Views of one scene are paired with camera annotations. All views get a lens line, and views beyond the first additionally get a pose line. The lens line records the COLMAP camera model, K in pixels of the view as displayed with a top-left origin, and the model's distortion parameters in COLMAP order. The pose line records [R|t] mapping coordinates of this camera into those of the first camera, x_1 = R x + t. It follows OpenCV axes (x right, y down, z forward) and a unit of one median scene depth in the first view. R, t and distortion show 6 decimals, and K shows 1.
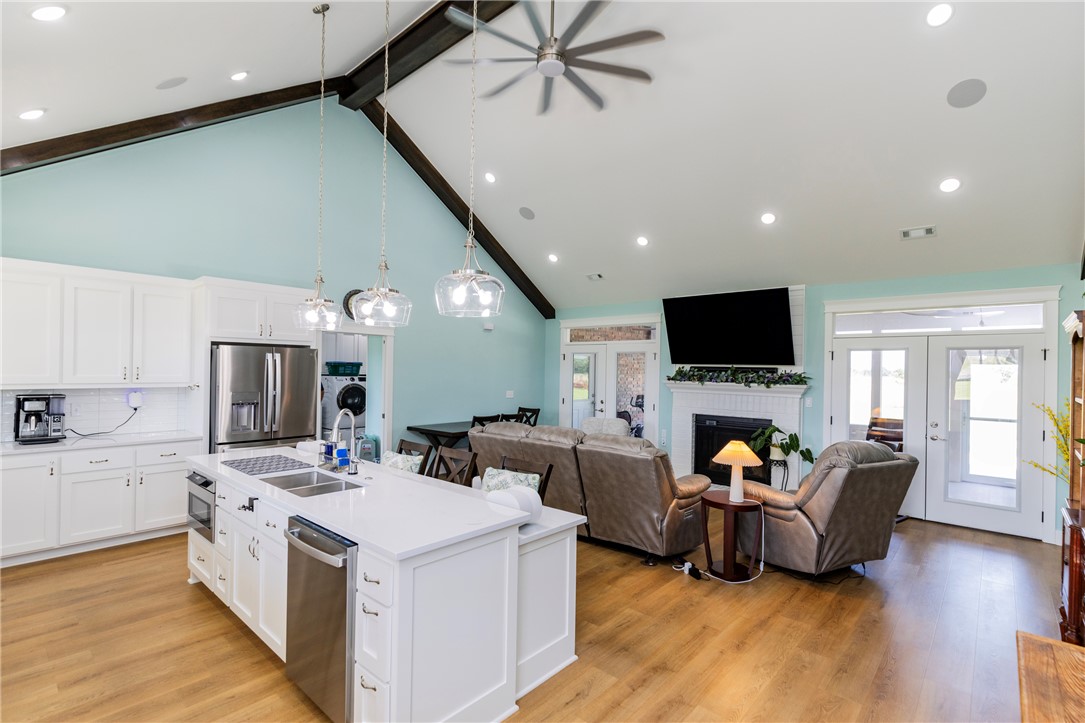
lens RADIAL K [[494.7, 0, 547.4], [0, 494.7, 368.3], [0, 0, 1]] dist [0.008263, -0.002544]
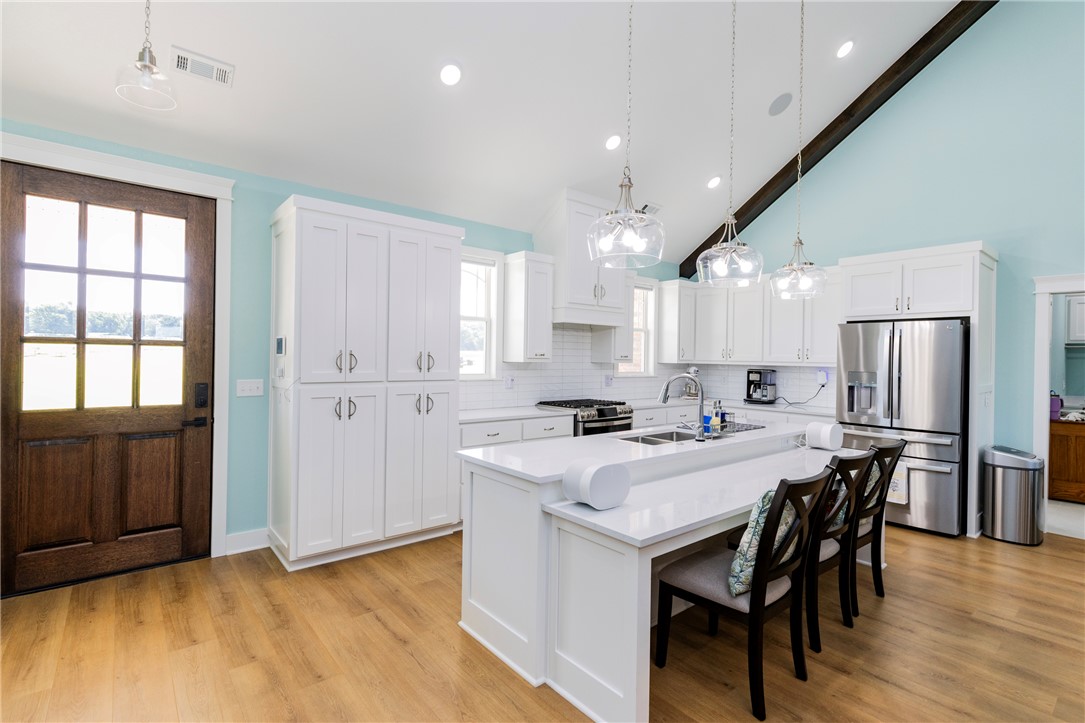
lens RADIAL K [[494.7, 0, 542.1], [0, 494.7, 357.1], [0, 0, 1]] dist [0.008263, -0.002544]
pose [[-0.145595, -0.014742, -0.989234, 0.374644], [-0.012795, 0.999833, -0.013017, 0.033885], [0.989262, 0.010762, -0.145759, 0.455985]]
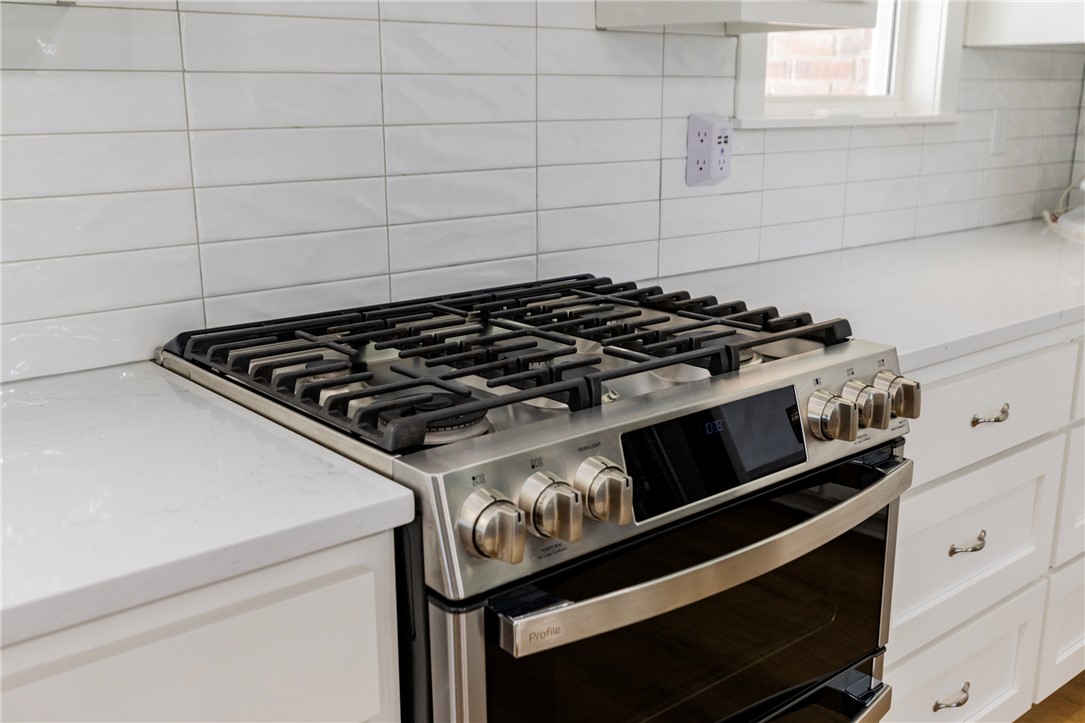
lens RADIAL K [[997.1, 0, 543.7], [0, 997.1, 357.6], [0, 0, 1]] dist [0.003136, 0.000000]
pose [[-0.122967, 0.247840, -0.960965, -0.369080], [-0.000990, 0.968283, 0.249854, 0.052992], [0.992410, 0.031675, -0.118822, 0.429847]]
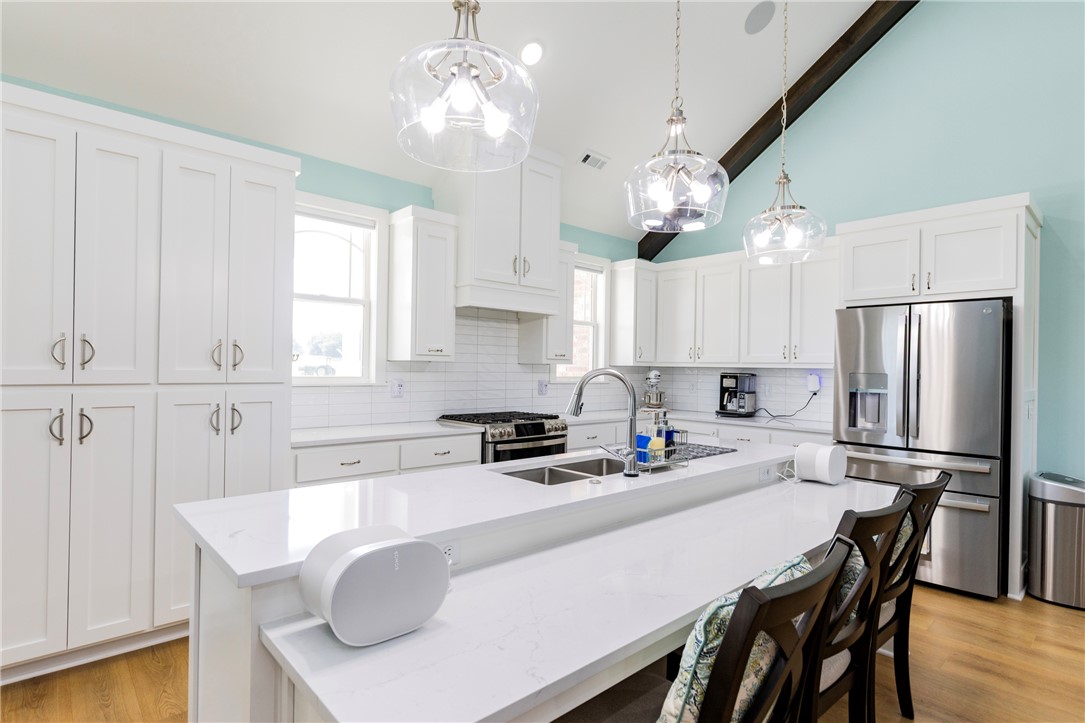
lens RADIAL K [[527.3, 0, 541.7], [0, 527.3, 367.3], [0, 0, 1]] dist [0.000094, 0.001750]
pose [[-0.099793, -0.016953, -0.994864, 0.158640], [-0.013595, 0.999785, -0.015673, 0.049582], [0.994915, 0.011961, -0.100002, 0.530902]]
